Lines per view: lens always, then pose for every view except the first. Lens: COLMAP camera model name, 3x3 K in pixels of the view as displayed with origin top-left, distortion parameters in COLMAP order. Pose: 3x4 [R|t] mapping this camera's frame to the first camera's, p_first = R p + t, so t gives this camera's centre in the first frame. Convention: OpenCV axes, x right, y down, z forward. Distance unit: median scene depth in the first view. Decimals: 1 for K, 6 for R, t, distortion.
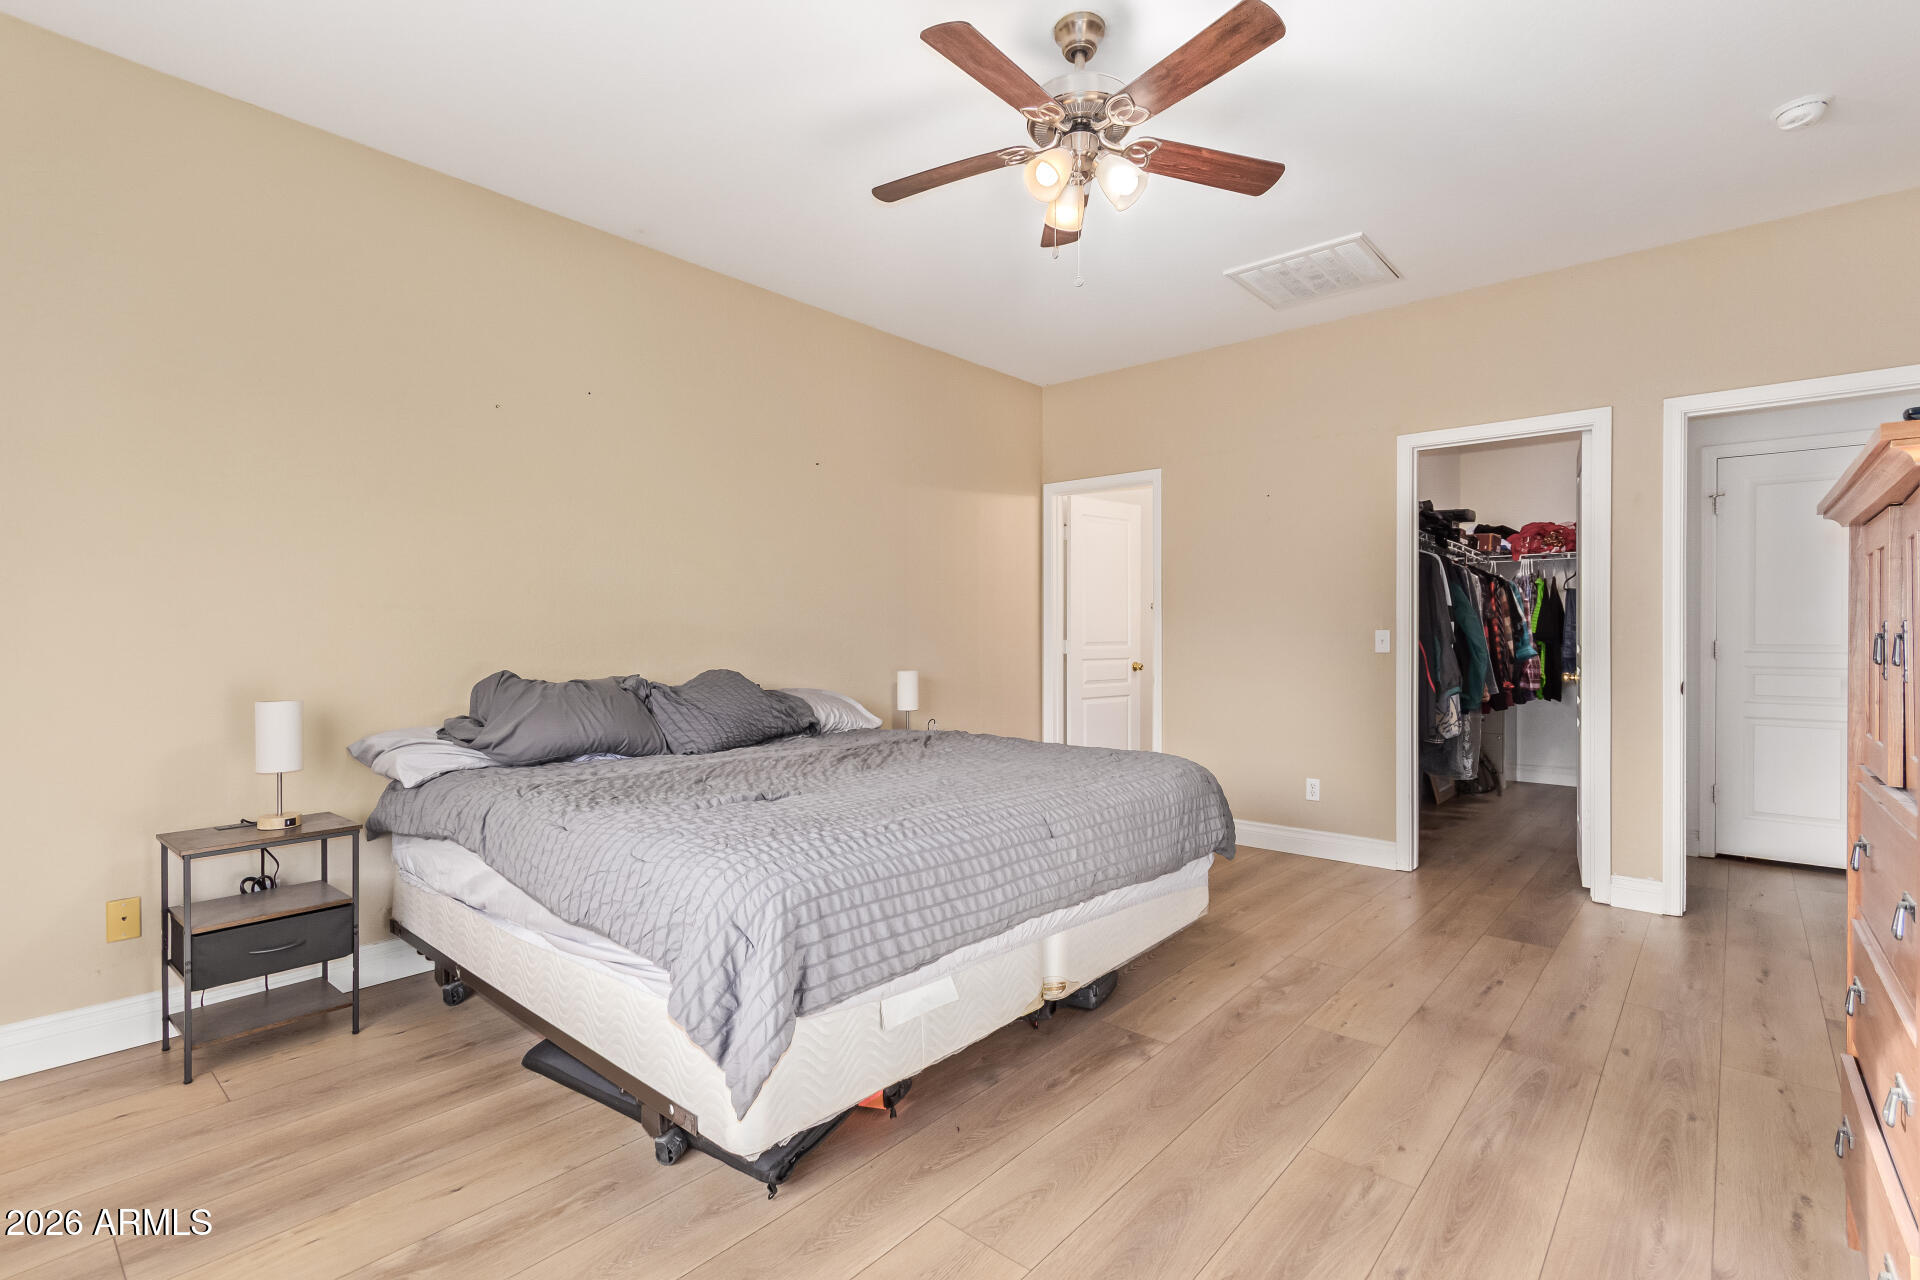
lens RADIAL K [[891.0, 0, 963.9], [0, 891.0, 630.4], [0, 0, 1]] dist [-0.001211, 0.000416]
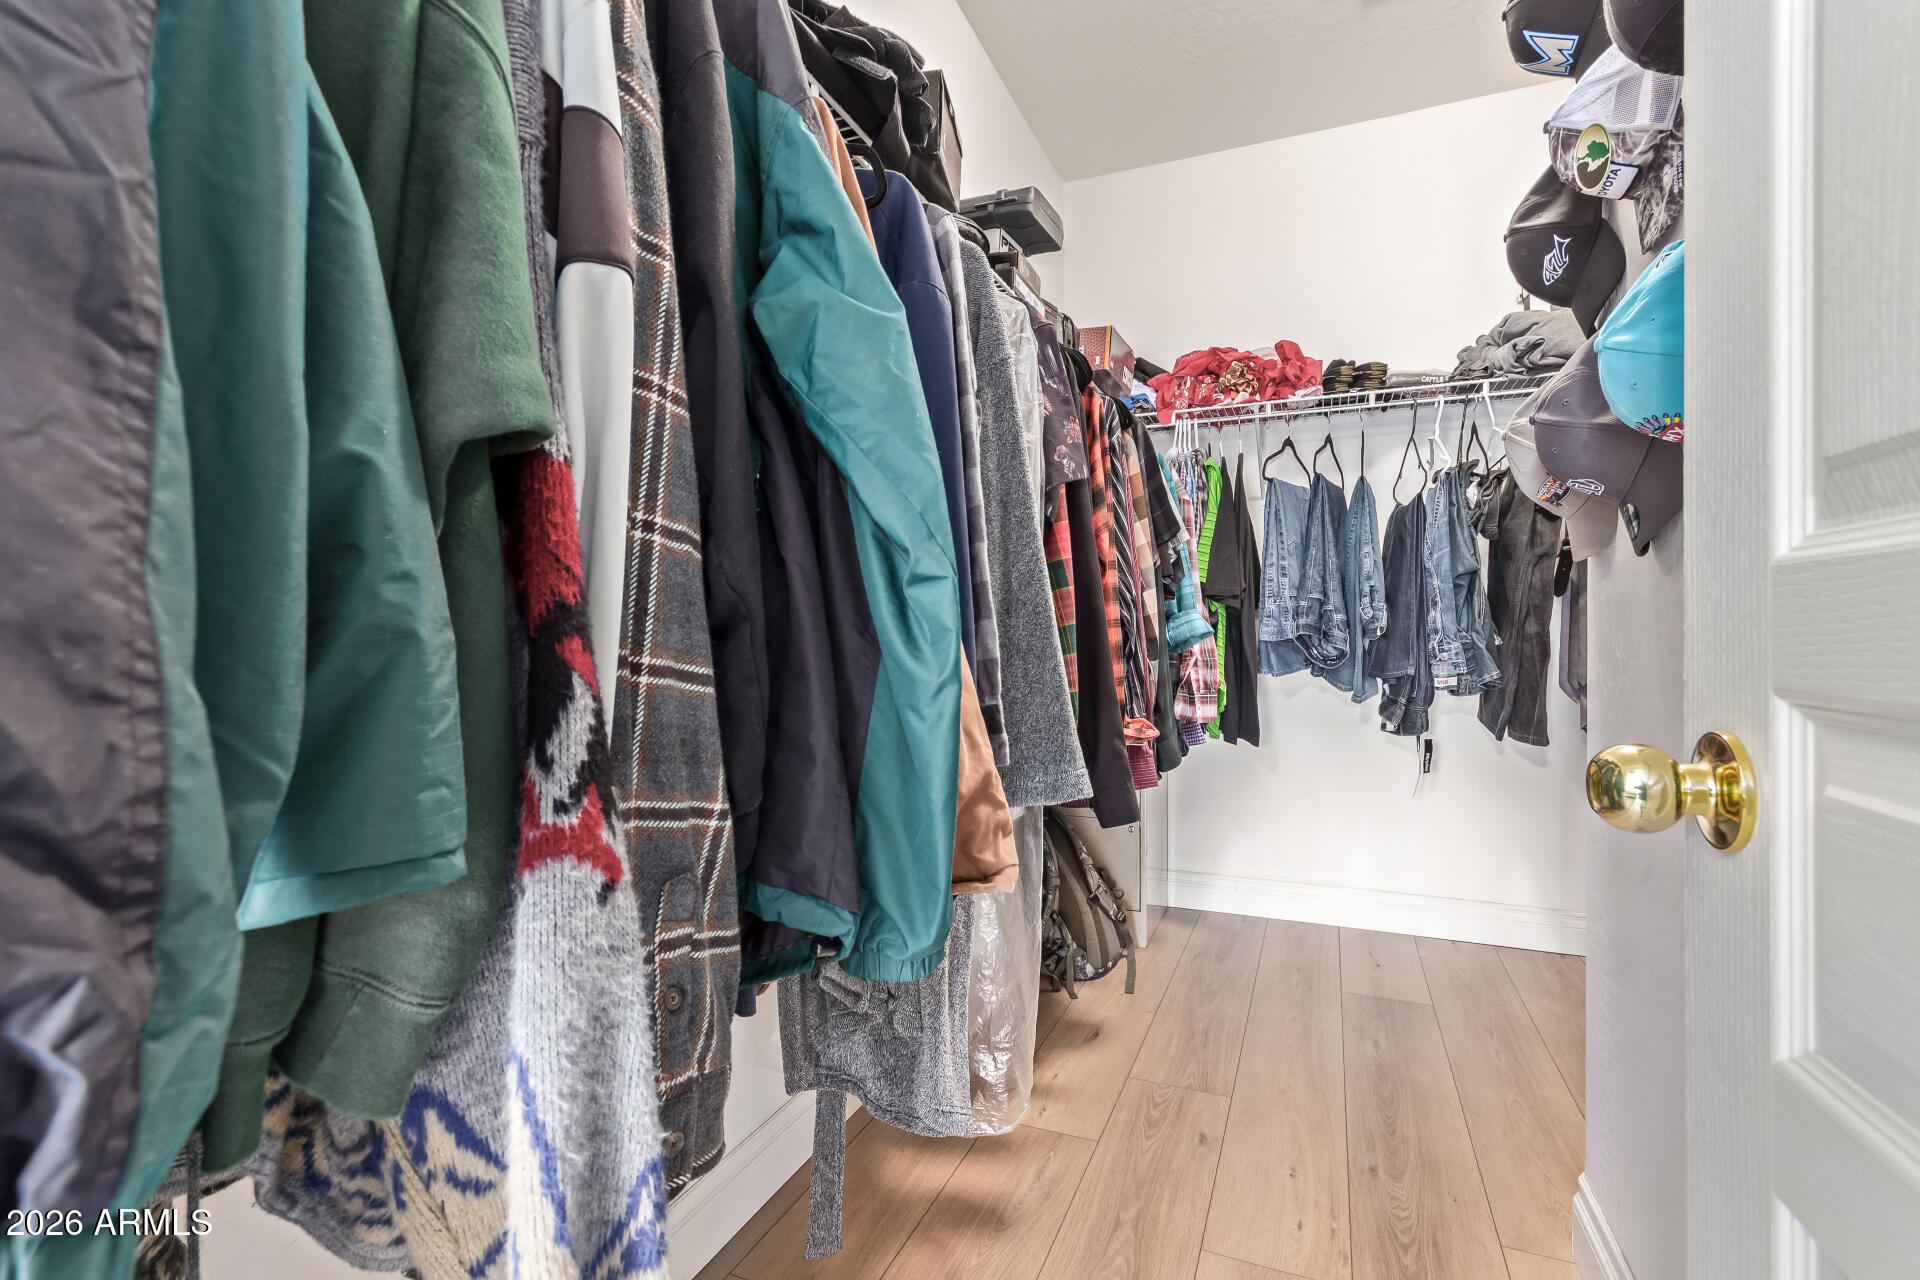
lens RADIAL K [[891.0, 0, 963.9], [0, 891.0, 630.4], [0, 0, 1]] dist [-0.001211, 0.000416]
pose [[0.946129, -0.005680, 0.323739, 0.402037], [0.003949, 0.999974, 0.006004, 0.022563], [-0.323765, -0.004402, 0.946127, 0.645892]]
